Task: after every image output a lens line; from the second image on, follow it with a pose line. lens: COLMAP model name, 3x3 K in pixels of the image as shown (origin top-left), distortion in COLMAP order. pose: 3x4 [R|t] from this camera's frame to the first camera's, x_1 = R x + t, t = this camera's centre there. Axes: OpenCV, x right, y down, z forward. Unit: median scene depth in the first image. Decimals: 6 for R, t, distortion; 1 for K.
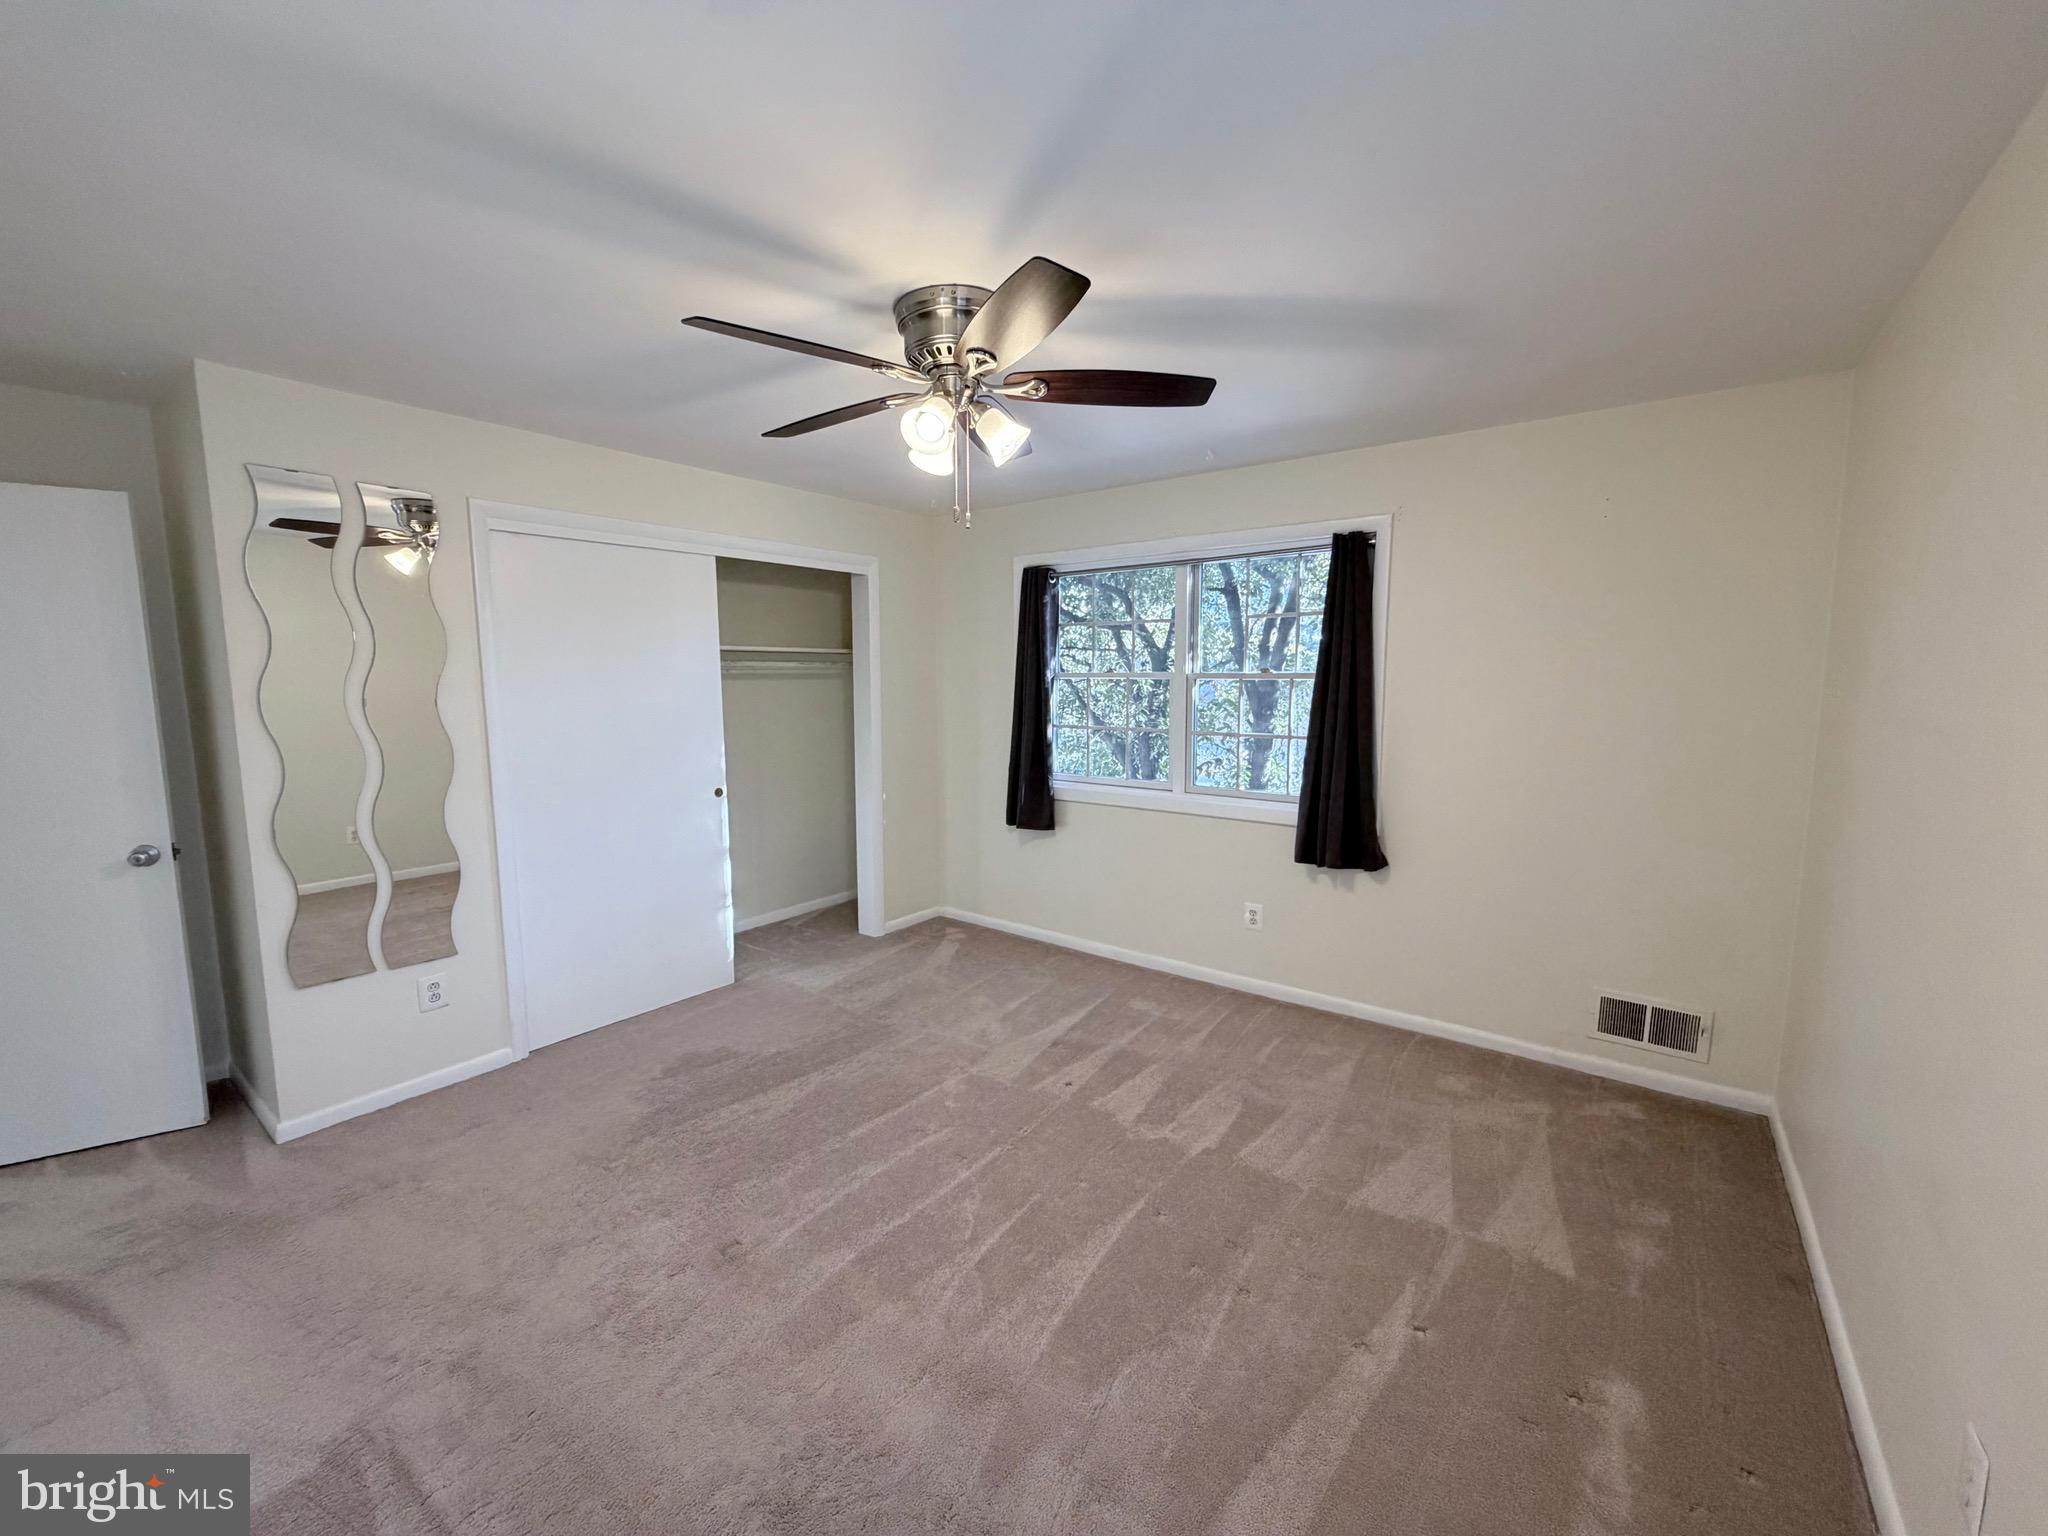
lens RADIAL K [[816.6, 0, 1018.1], [0, 816.6, 768.7], [0, 0, 1]] dist [-0.000155, 0.000147]
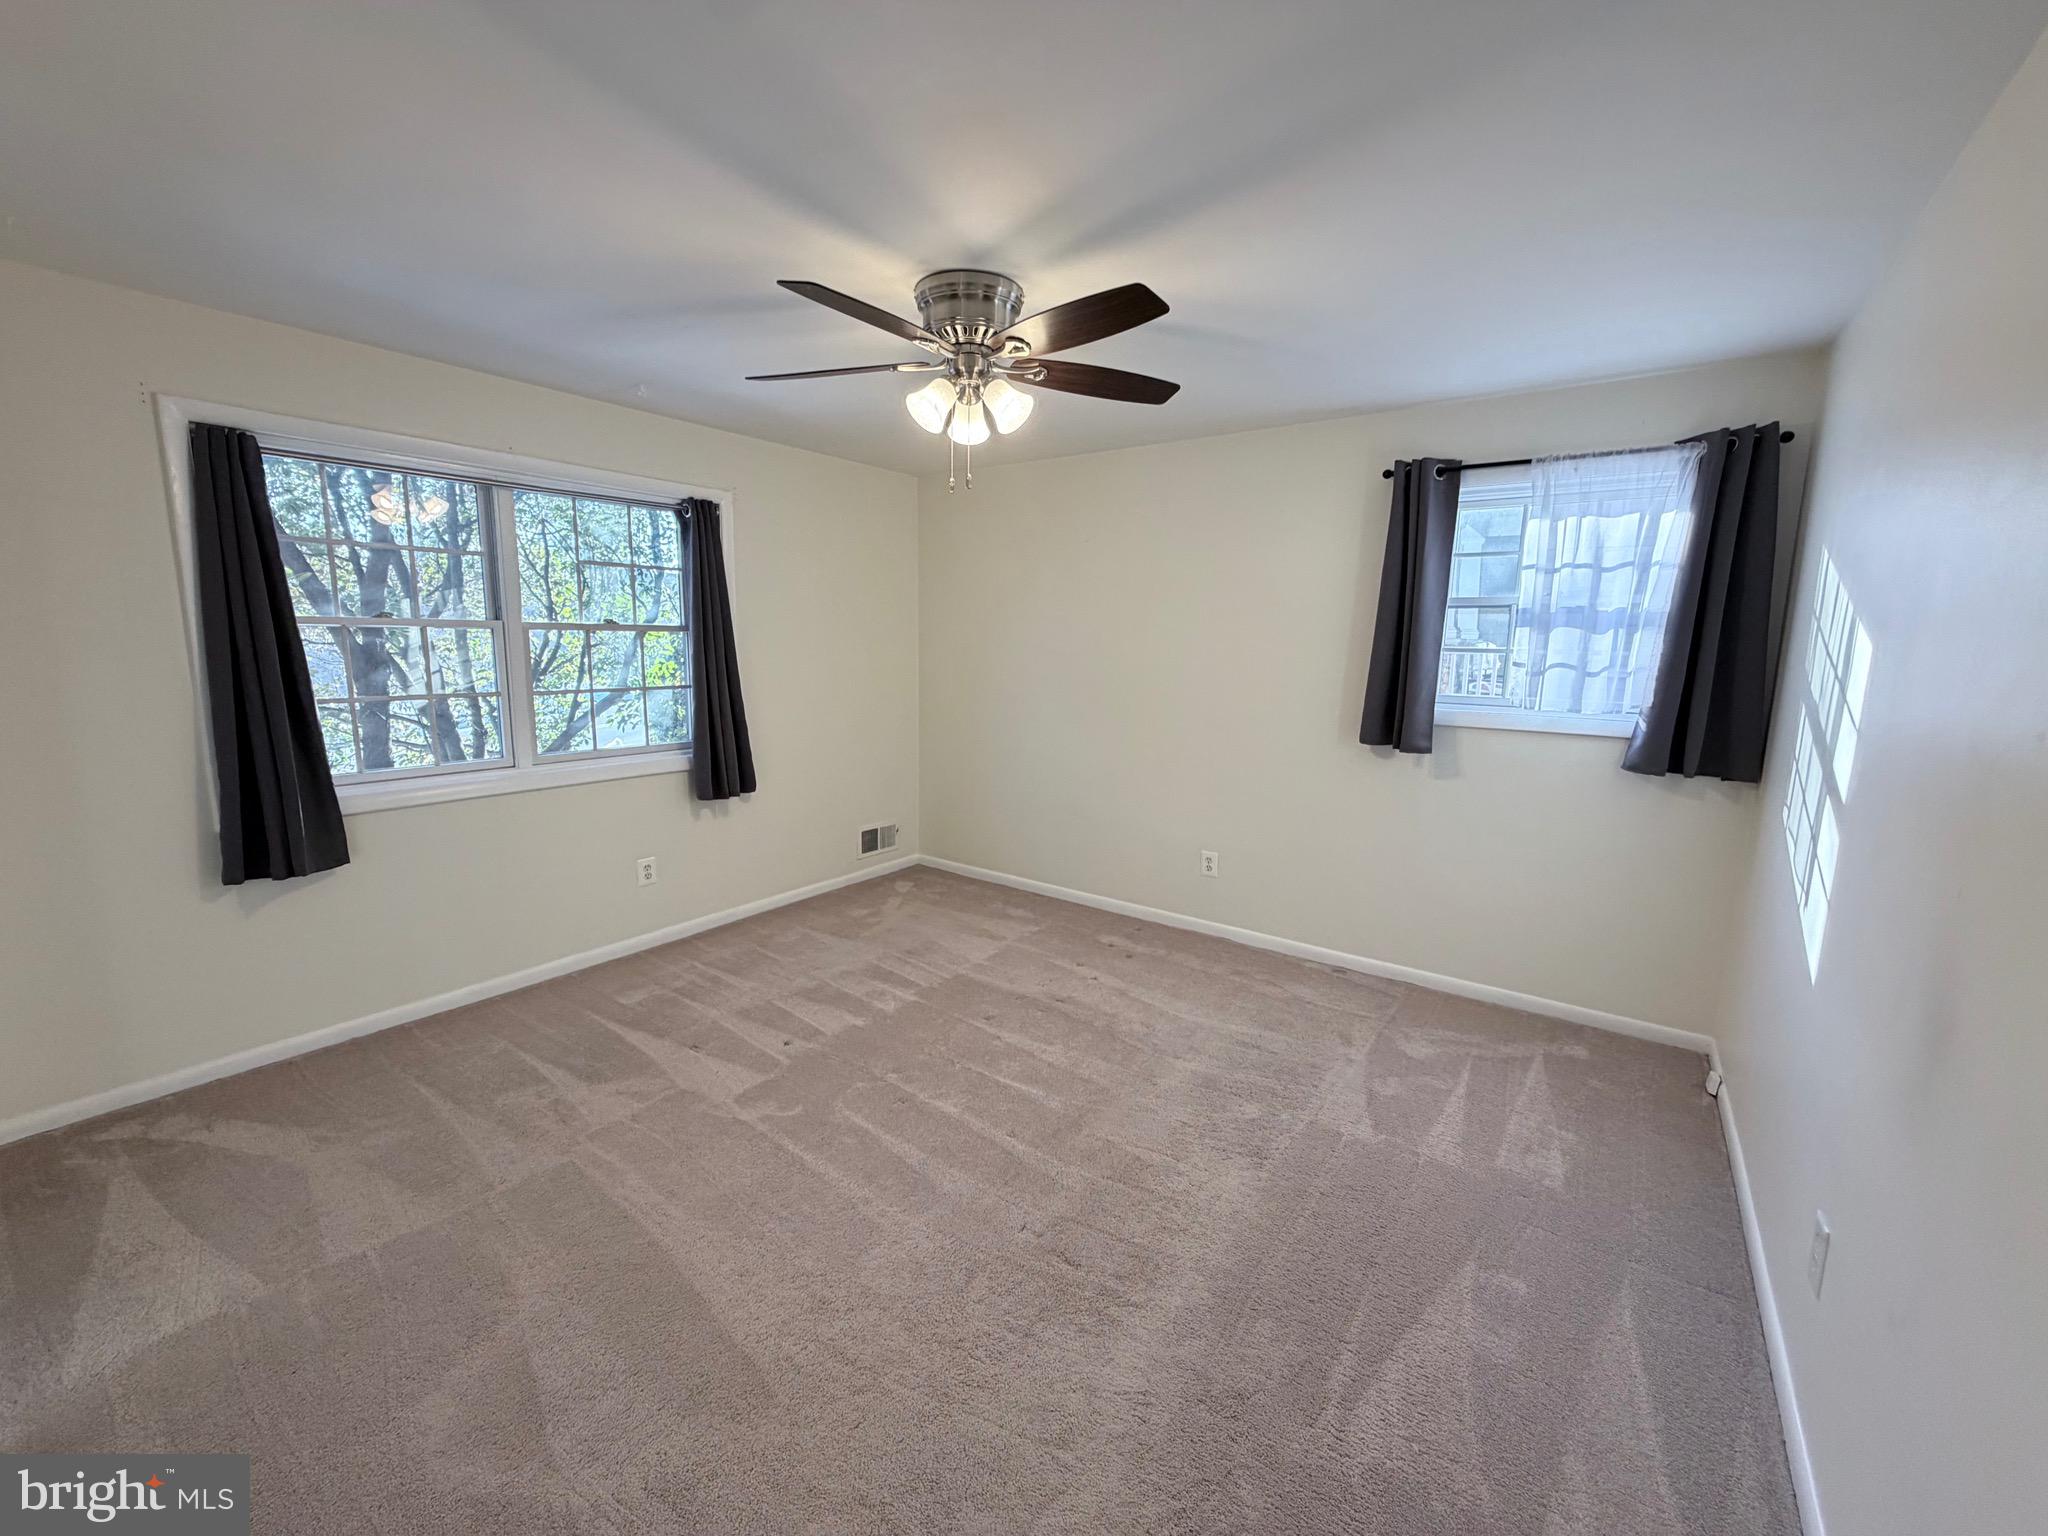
lens RADIAL K [[814.4, 0, 996.5], [0, 814.4, 766.1], [0, 0, 1]] dist [-0.000192, 0.000004]
pose [[-0.001719, -0.153420, 0.988160, -0.791407], [0.105627, 0.982605, 0.152741, -0.060706], [-0.994404, 0.104639, 0.014516, 0.646745]]
